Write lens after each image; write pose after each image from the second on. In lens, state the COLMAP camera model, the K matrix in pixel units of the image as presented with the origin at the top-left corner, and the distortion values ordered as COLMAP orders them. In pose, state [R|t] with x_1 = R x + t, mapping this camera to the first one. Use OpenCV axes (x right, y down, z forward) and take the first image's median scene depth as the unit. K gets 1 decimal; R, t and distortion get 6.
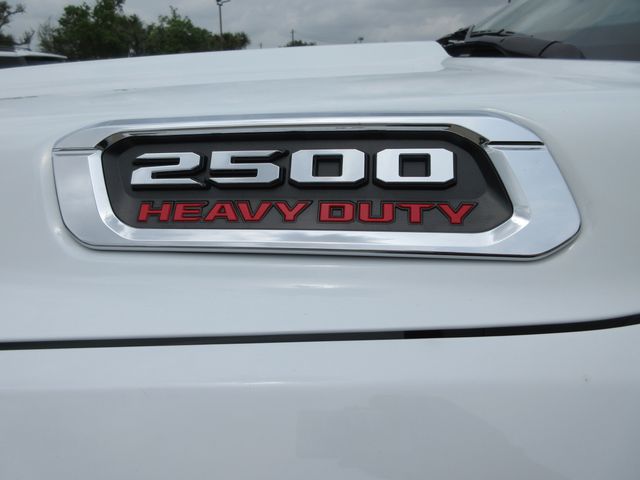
lens RADIAL K [[494.3, 0, 320.0], [0, 494.3, 240.0], [0, 0, 1]] dist [-0.002303, 0.003095]
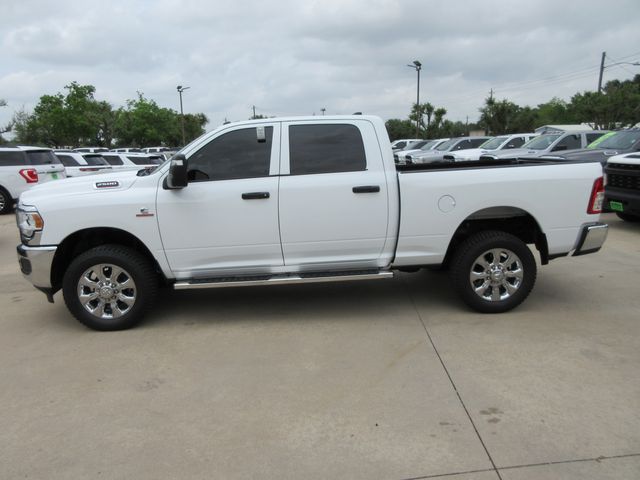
lens RADIAL K [[508.2, 0, 320.0], [0, 508.2, 240.0], [0, 0, 1]] dist [-0.005909, -0.000593]
pose [[0.997844, -0.046693, 0.046124, 0.040203], [0.052411, 0.989897, -0.131746, 0.027979], [-0.039506, 0.133879, 0.990210, -0.102673]]
